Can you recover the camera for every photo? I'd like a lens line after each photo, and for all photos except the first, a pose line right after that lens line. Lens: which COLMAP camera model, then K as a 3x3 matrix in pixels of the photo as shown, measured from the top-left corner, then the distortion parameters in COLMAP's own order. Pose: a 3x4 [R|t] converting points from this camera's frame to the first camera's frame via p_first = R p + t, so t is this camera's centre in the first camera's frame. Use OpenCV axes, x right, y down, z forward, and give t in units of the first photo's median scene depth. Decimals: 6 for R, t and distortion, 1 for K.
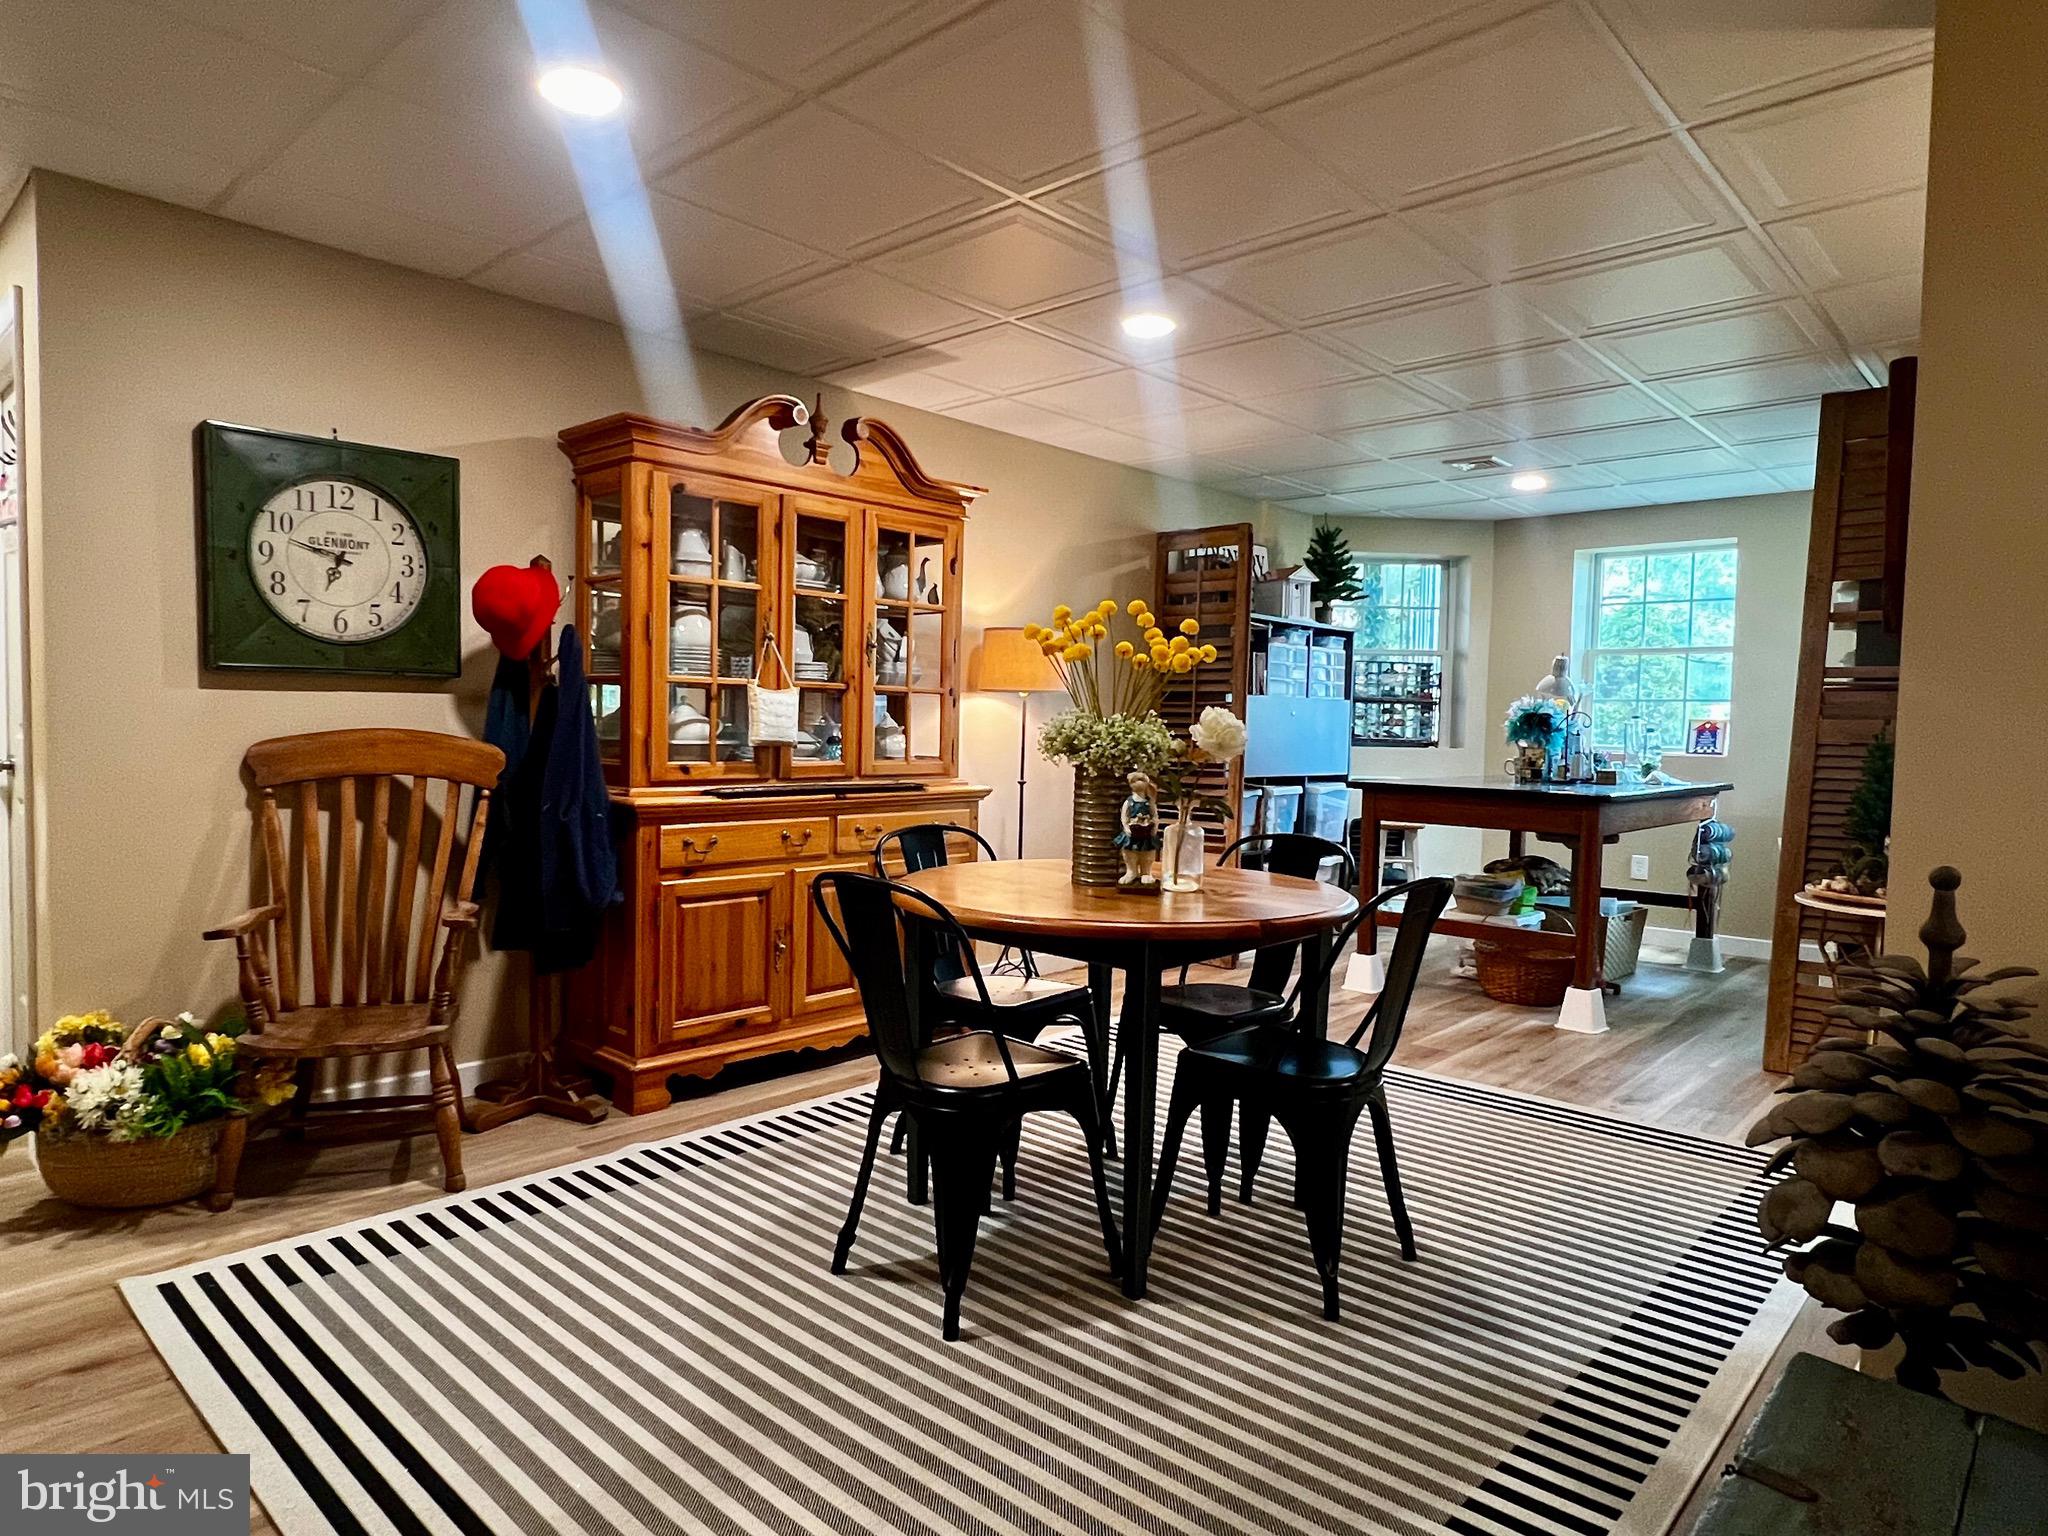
lens RADIAL K [[1218.6, 0, 1025.3], [0, 1218.6, 779.9], [0, 0, 1]] dist [-0.000457, -0.003090]
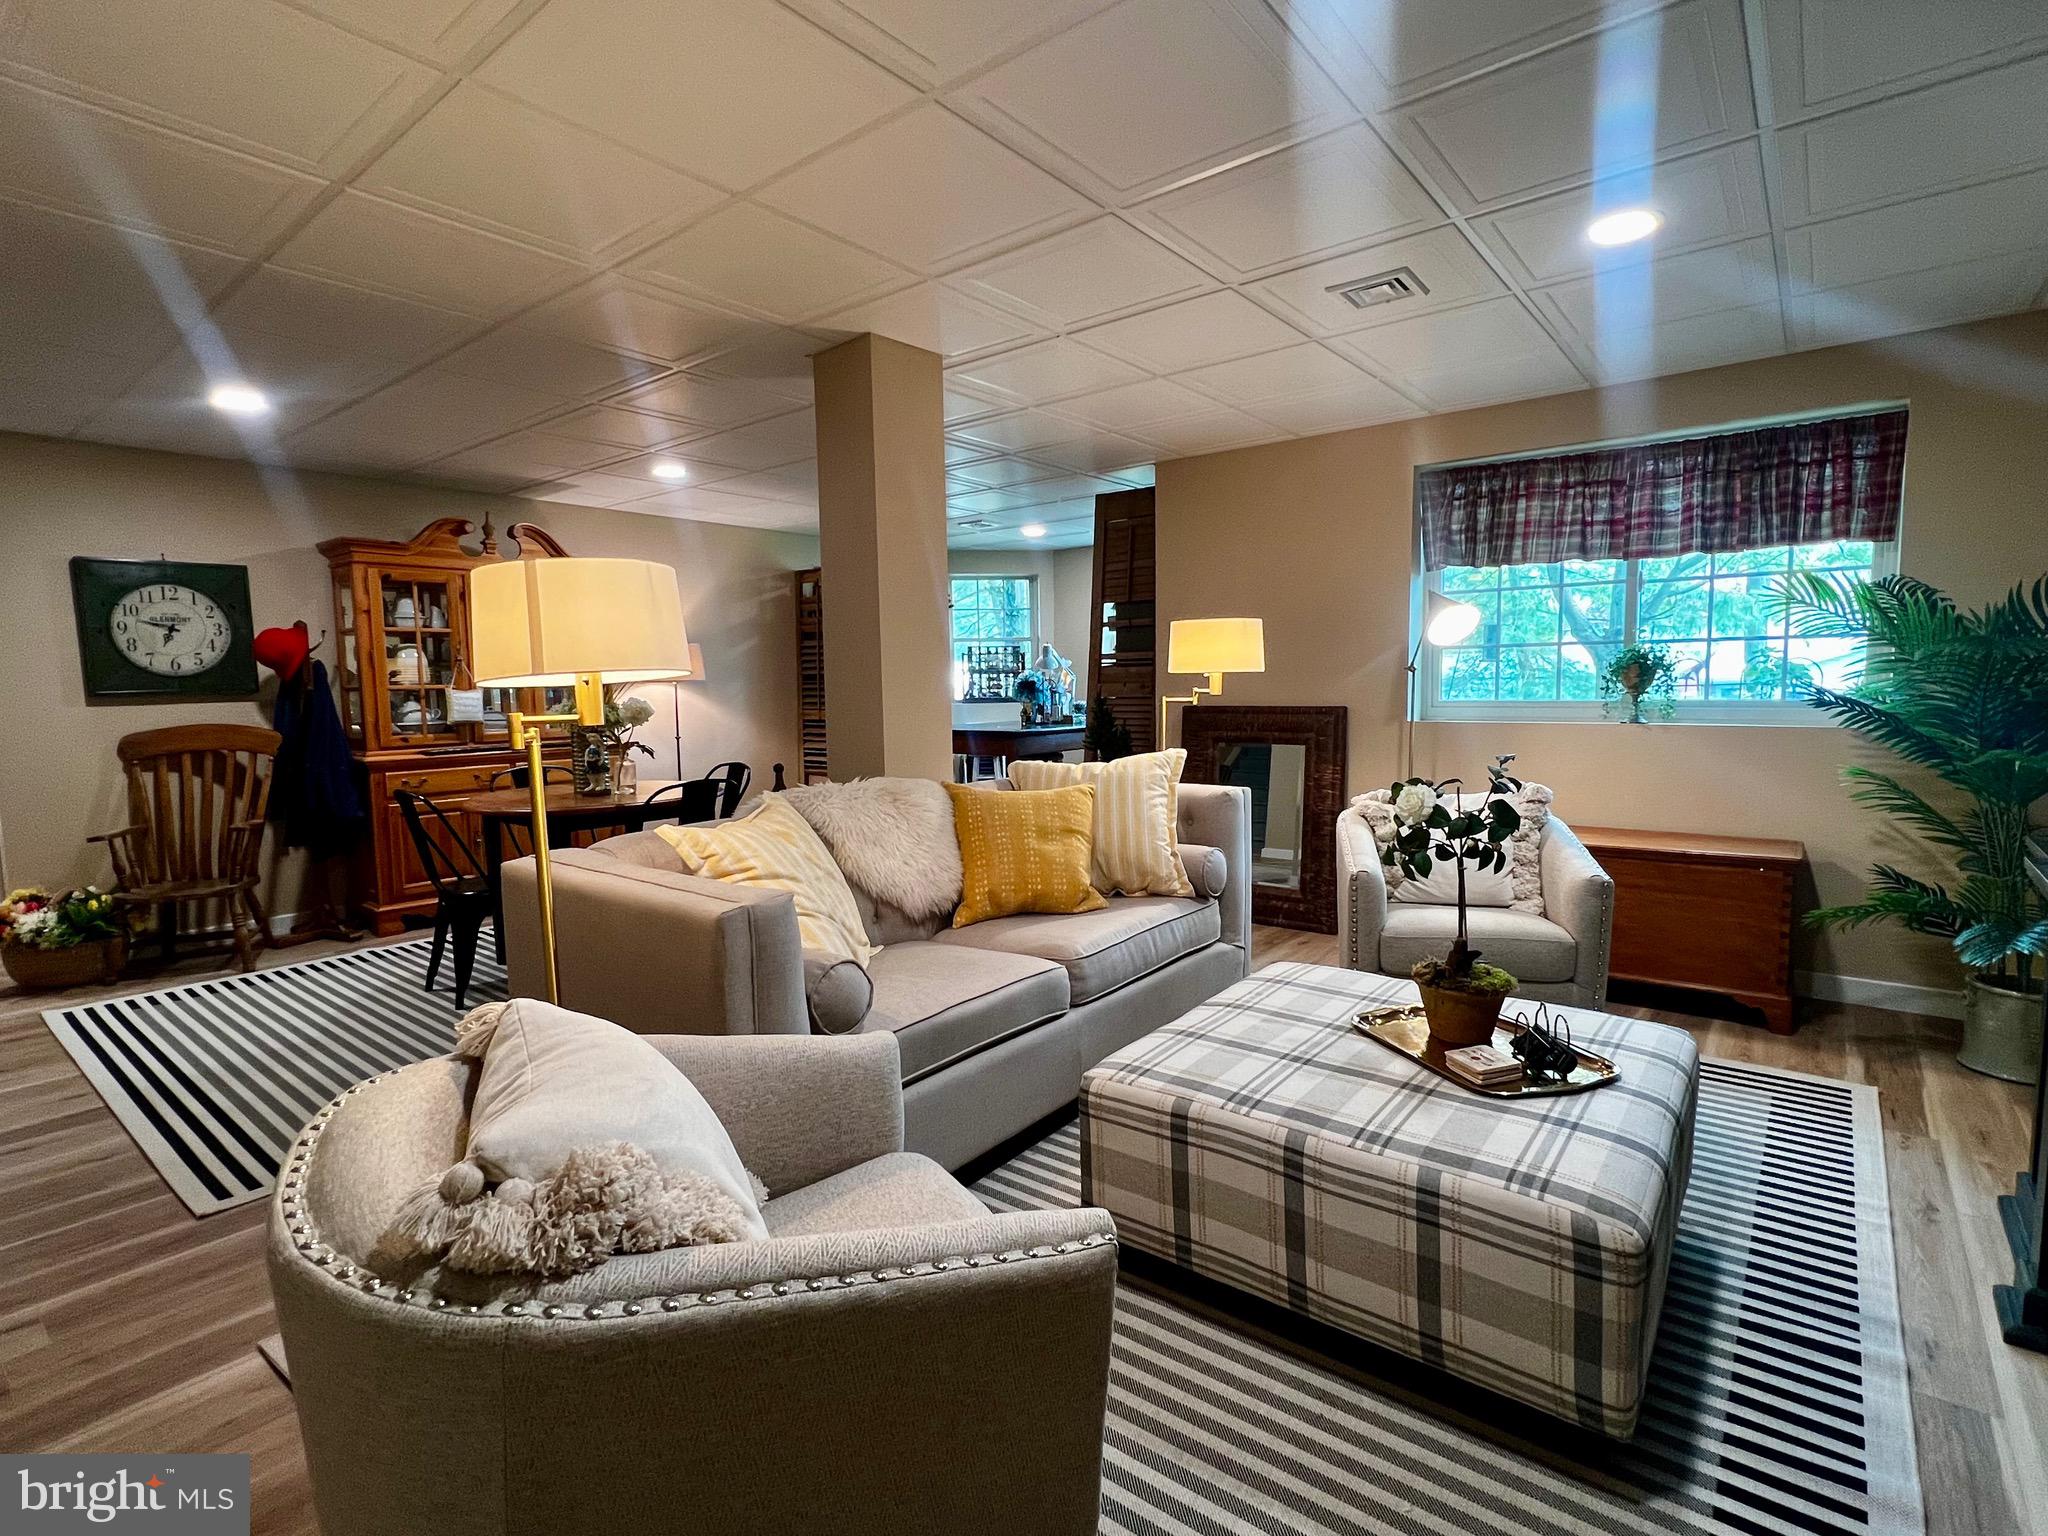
lens RADIAL K [[986.8, 0, 1016.6], [0, 986.8, 771.5], [0, 0, 1]] dist [-0.001044, 0.000785]
pose [[0.997064, -0.043336, 0.063127, 0.546539], [0.040541, 0.998168, 0.044906, 0.009525], [-0.064957, -0.042214, 0.996995, -0.499484]]
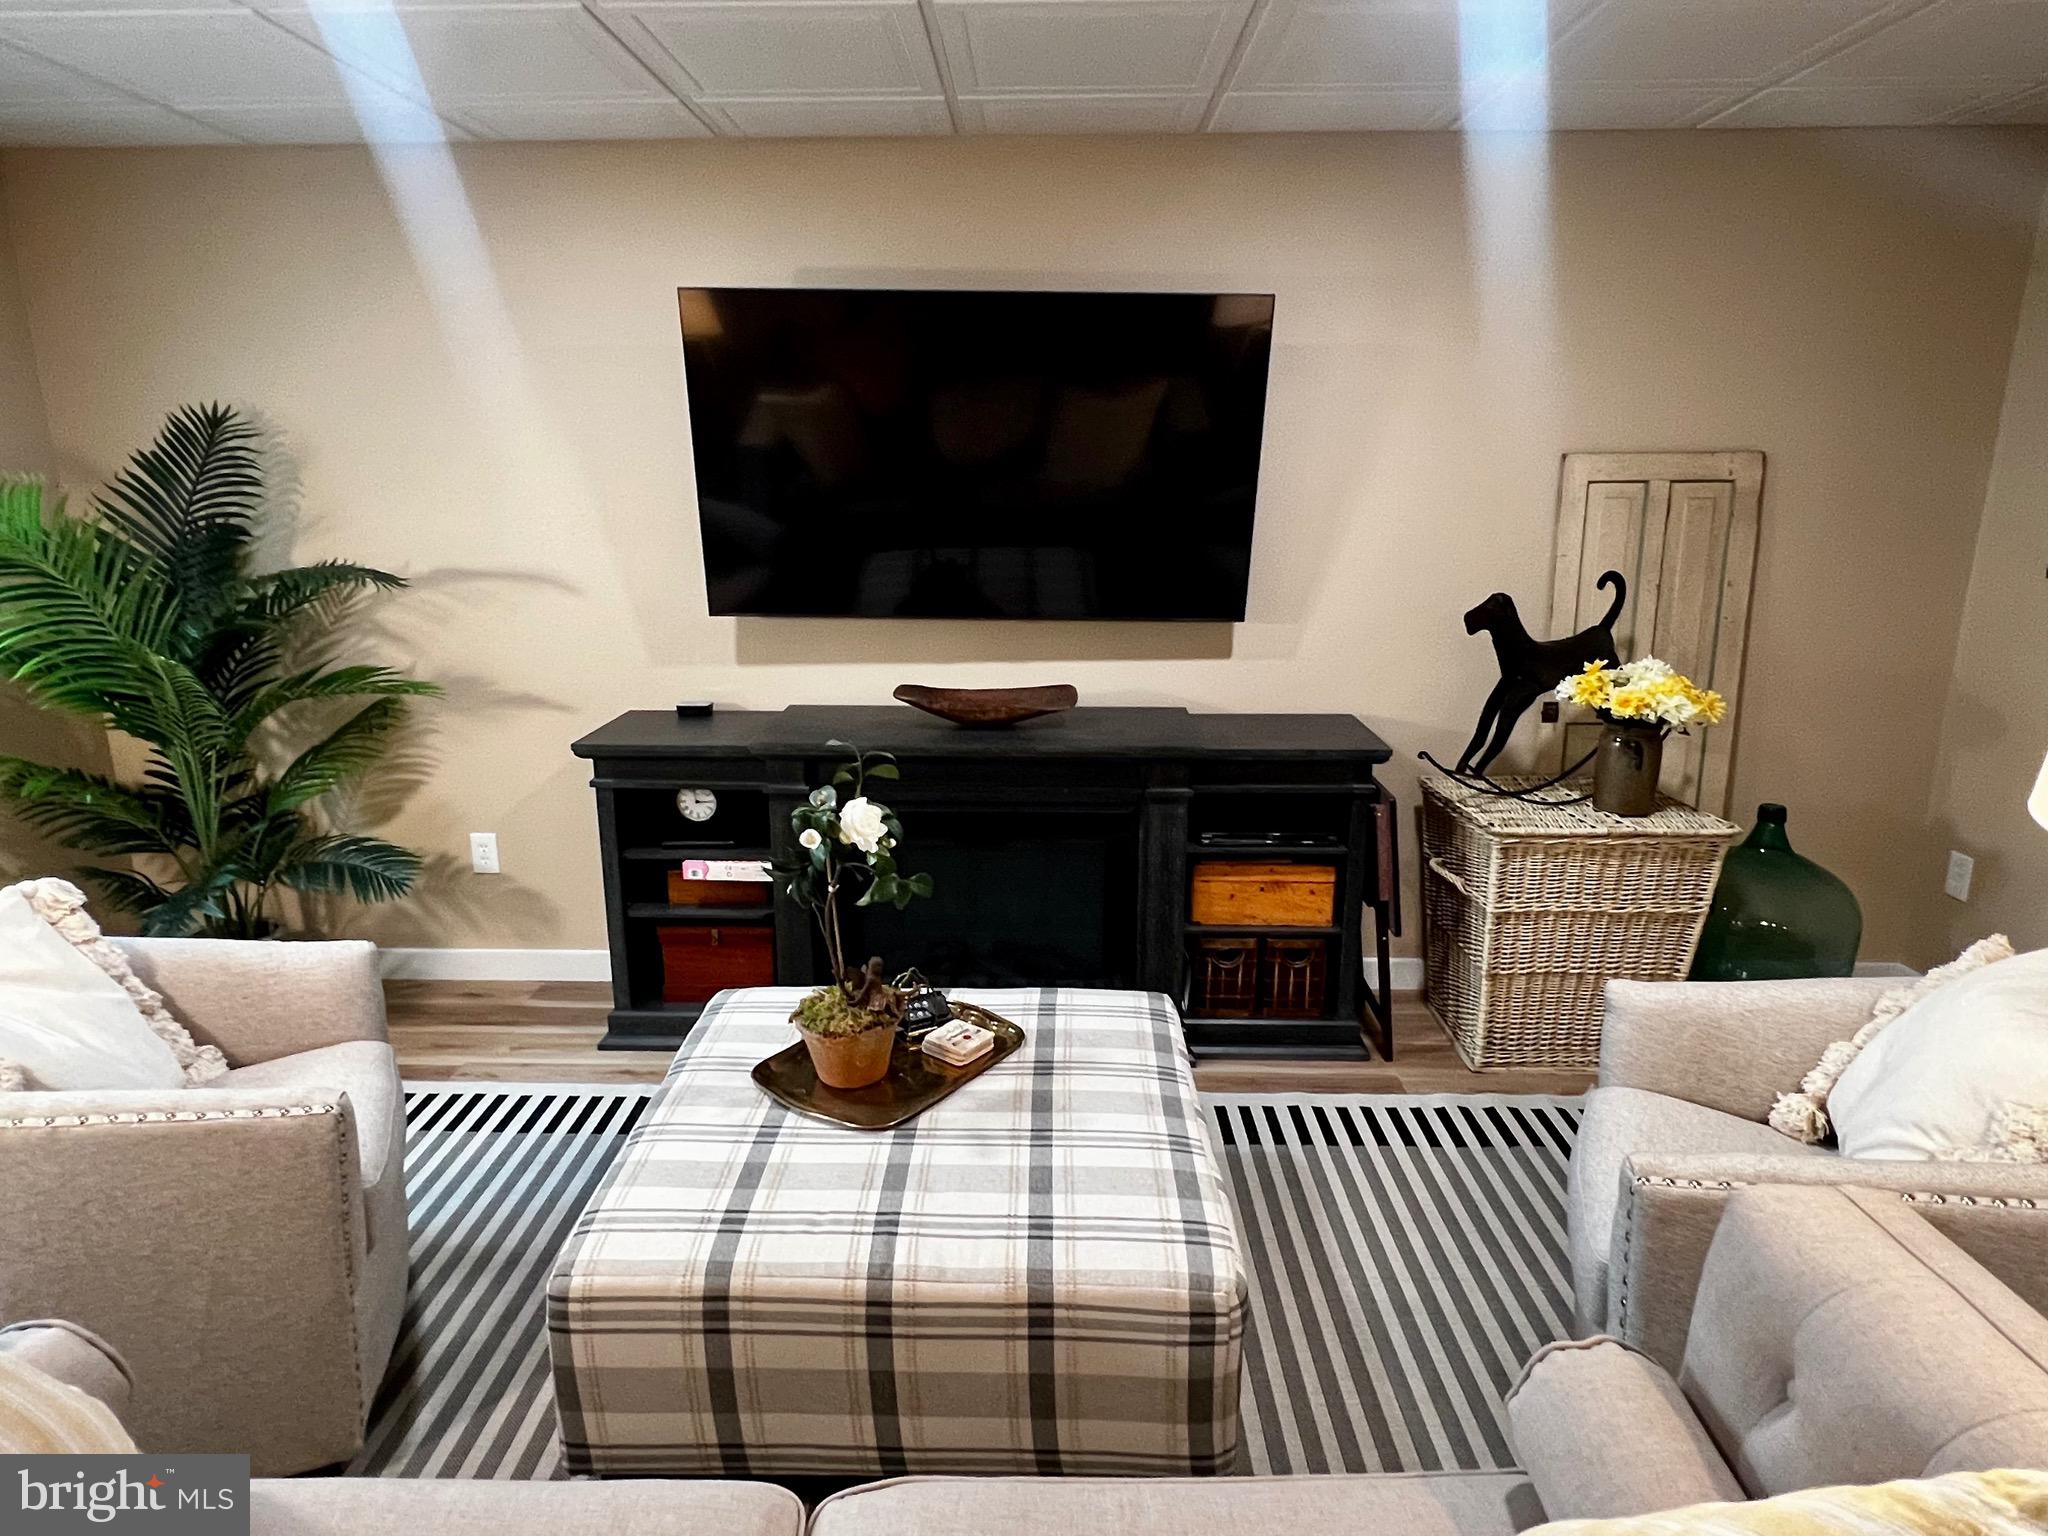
lens RADIAL K [[1214.0, 0, 1016.1], [0, 1214.0, 770.5], [0, 0, 1]] dist [-0.000240, -0.001300]
pose [[-0.658402, -0.202647, 0.724873, 0.353271], [0.027174, 0.956045, 0.291957, -0.134519], [-0.752176, 0.211923, -0.623955, 0.439859]]
